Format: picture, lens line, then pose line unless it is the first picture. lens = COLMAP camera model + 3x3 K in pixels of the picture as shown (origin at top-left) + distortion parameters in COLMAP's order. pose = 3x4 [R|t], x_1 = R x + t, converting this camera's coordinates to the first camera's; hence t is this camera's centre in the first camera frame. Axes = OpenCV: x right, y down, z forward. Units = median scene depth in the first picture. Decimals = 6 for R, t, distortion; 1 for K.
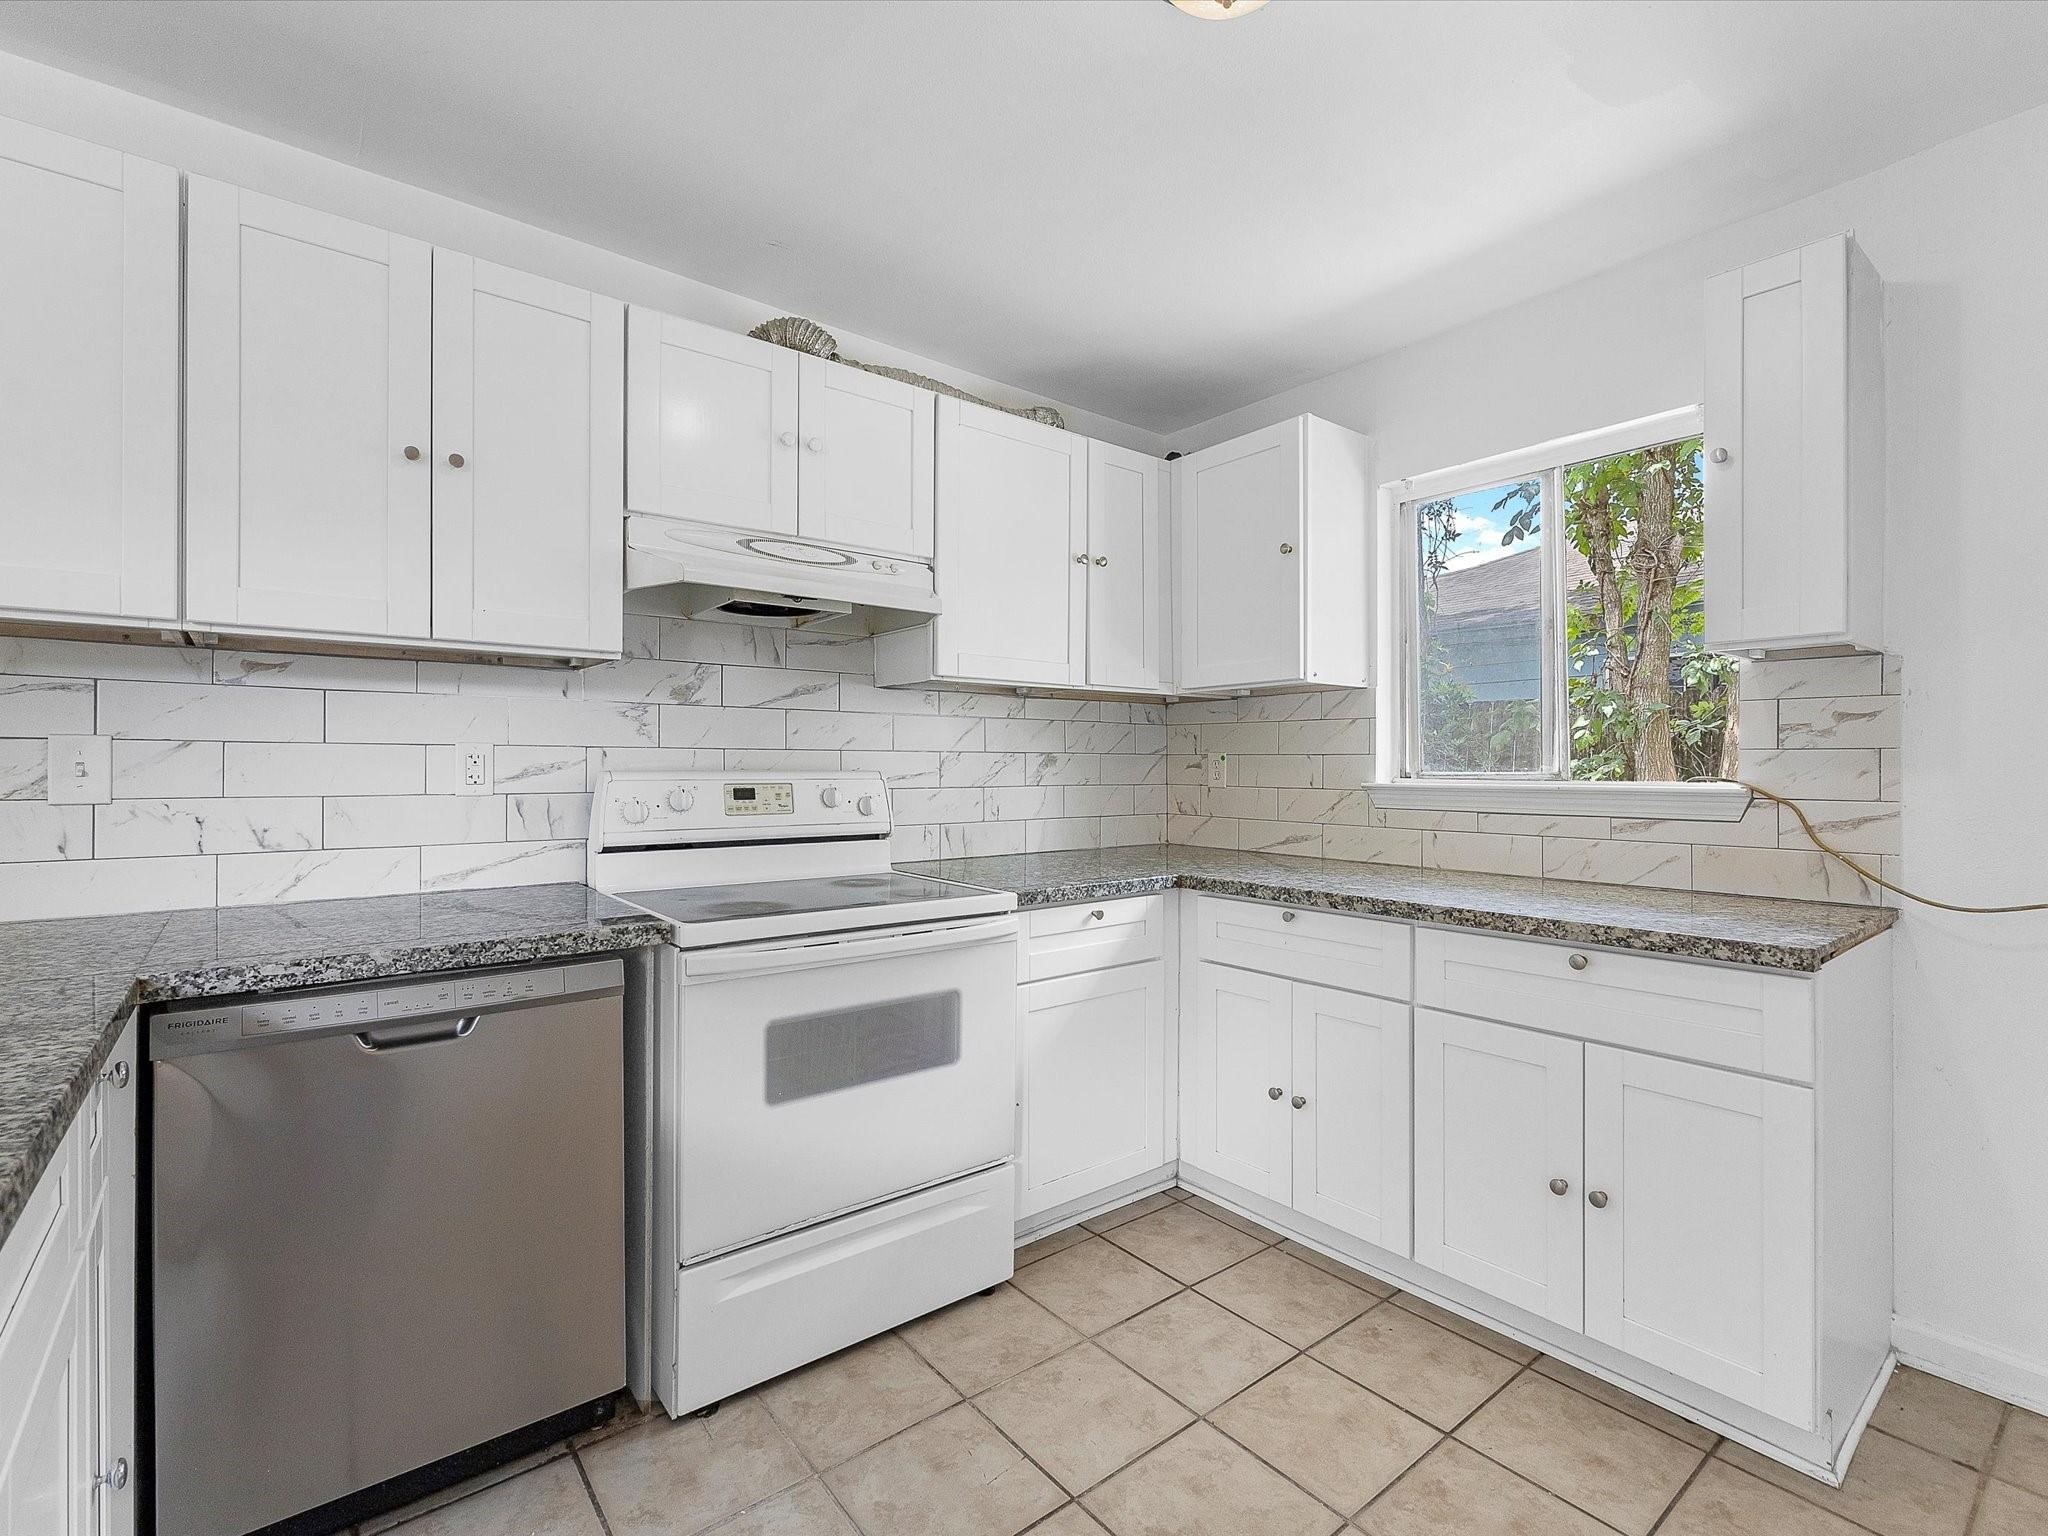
lens RADIAL K [[941.9, 0, 1022.3], [0, 941.9, 769.5], [0, 0, 1]] dist [0.006070, -0.000262]
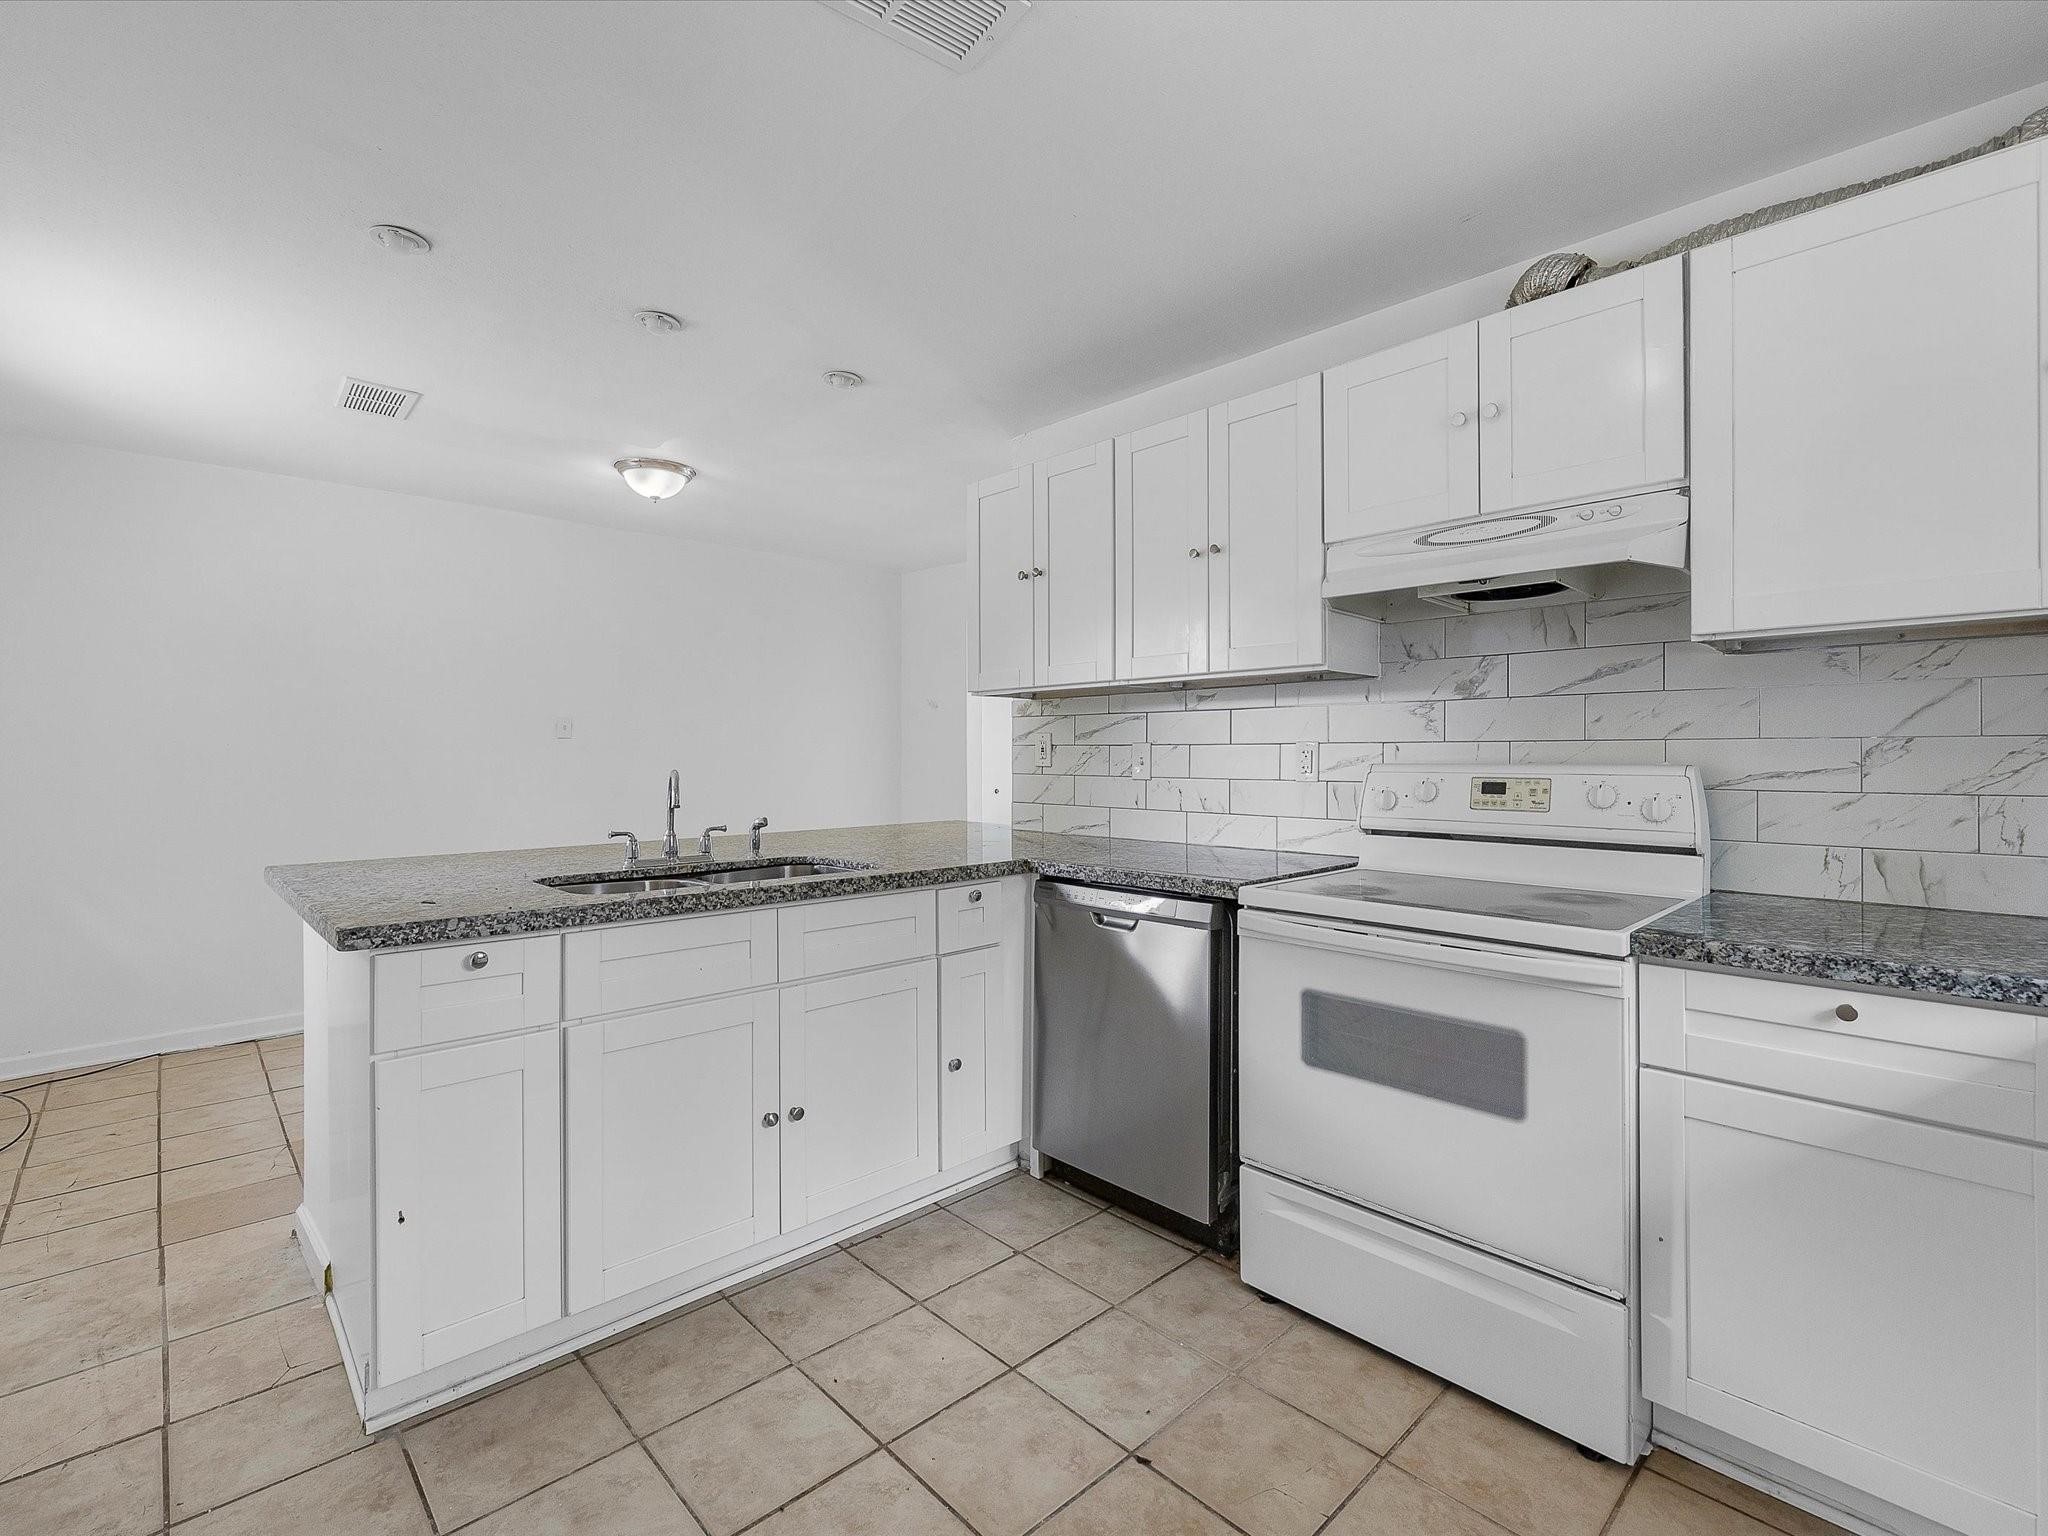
lens RADIAL K [[941.9, 0, 1024.9], [0, 941.9, 759.0], [0, 0, 1]] dist [0.006070, -0.000262]
pose [[0.091487, -0.001344, -0.995805, 0.658028], [-0.004837, 0.999987, -0.001794, 0.000276], [0.995795, 0.004981, 0.091479, 0.462293]]
